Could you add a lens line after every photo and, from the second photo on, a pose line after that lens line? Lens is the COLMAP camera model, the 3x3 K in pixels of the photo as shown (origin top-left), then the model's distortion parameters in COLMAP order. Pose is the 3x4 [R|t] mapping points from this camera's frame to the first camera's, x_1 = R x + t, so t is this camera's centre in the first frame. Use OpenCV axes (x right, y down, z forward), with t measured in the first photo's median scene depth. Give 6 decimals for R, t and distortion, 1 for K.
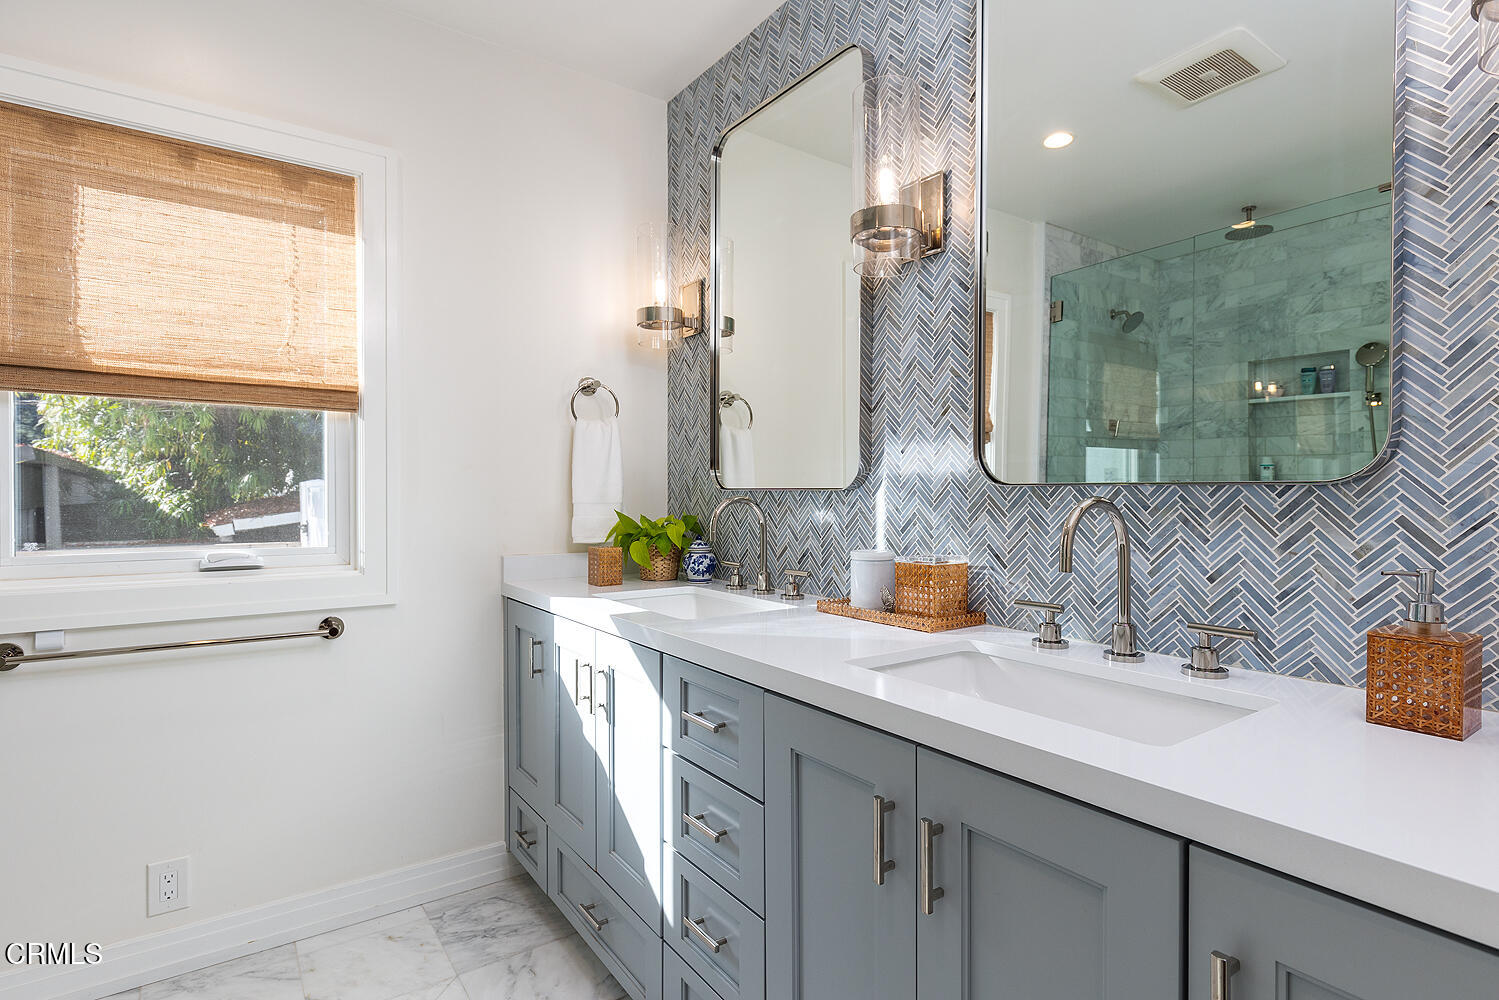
lens RADIAL K [[755.8, 0, 764.5], [0, 755.8, 501.2], [0, 0, 1]] dist [0.000737, 0.000370]
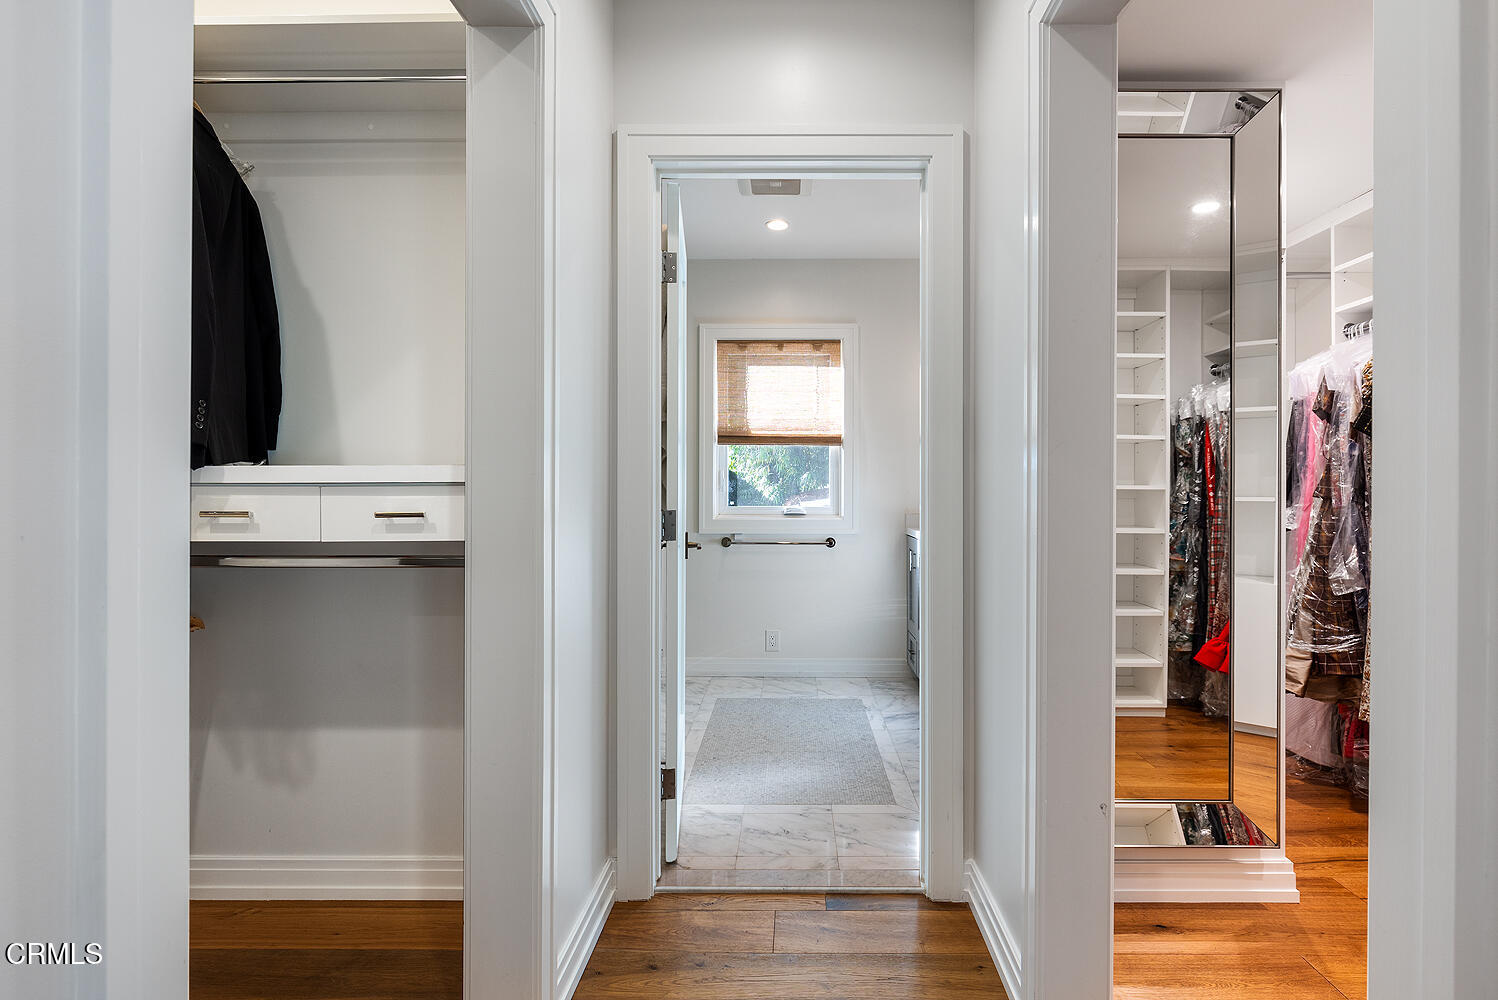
lens RADIAL K [[755.3, 0, 752.4], [0, 755.3, 494.2], [0, 0, 1]] dist [0.000737, 0.000370]
pose [[0.777006, 0.004919, -0.629474, 0.657398], [-0.007145, 0.999974, -0.001005, 0.028284], [0.629453, 0.005278, 0.777021, -0.887796]]
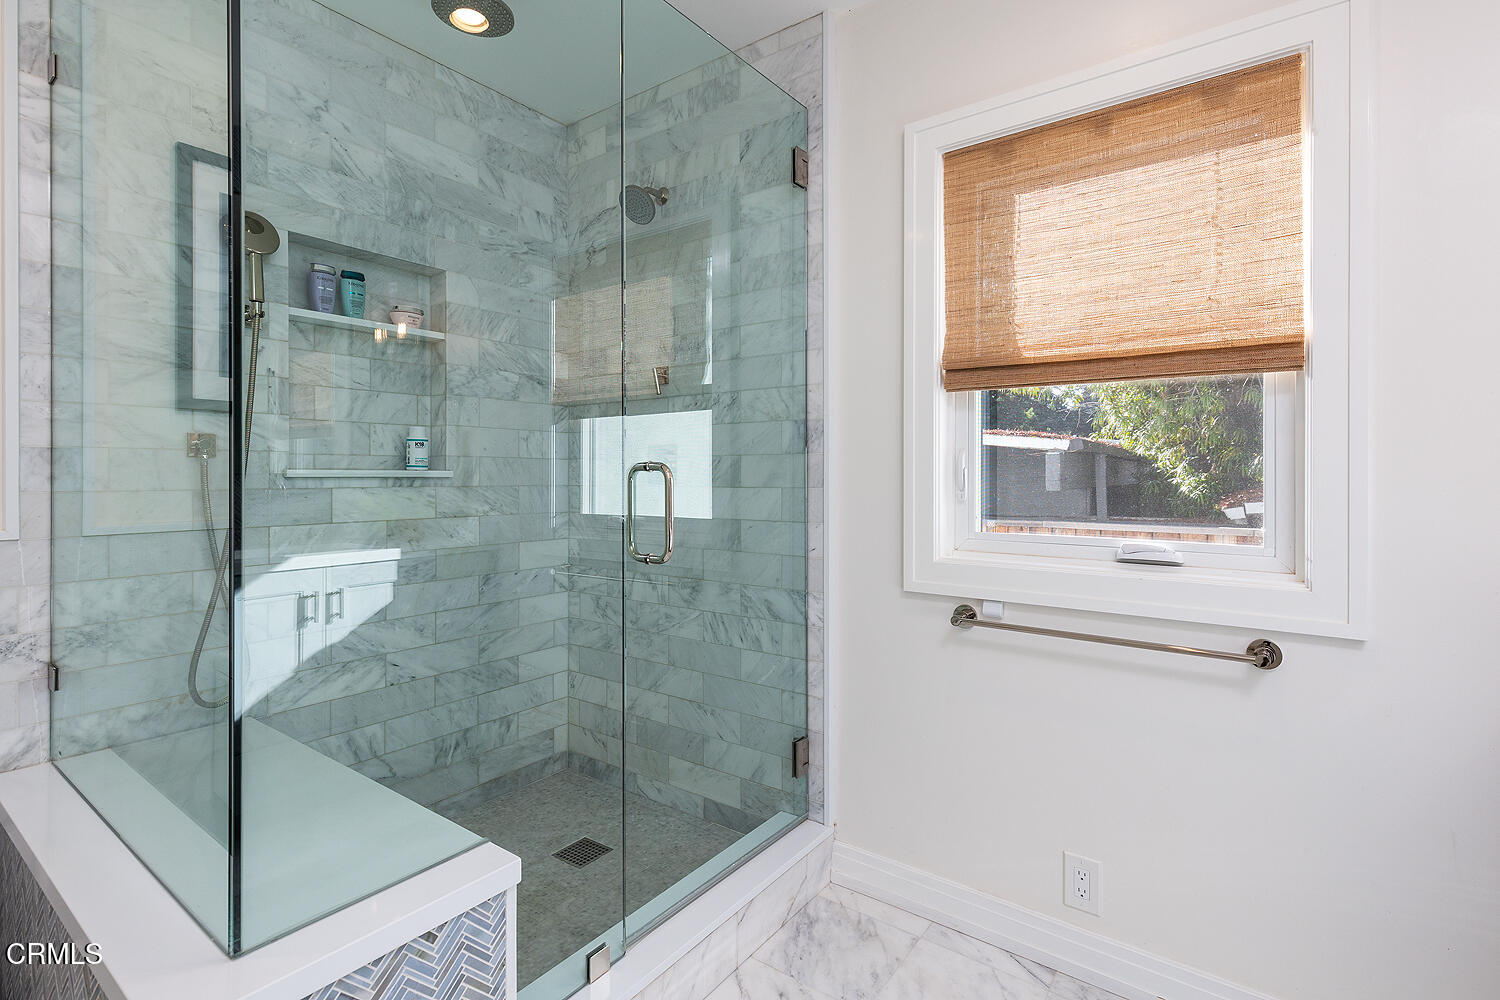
lens RADIAL K [[714.3, 0, 733.1], [0, 714.3, 471.0], [0, 0, 1]] dist [-0.002139, -0.000679]
pose [[0.292782, -0.004100, -0.956170, -0.038945], [-0.010967, 0.999911, -0.007645, -0.007179], [0.956116, 0.012725, 0.292711, 0.271004]]
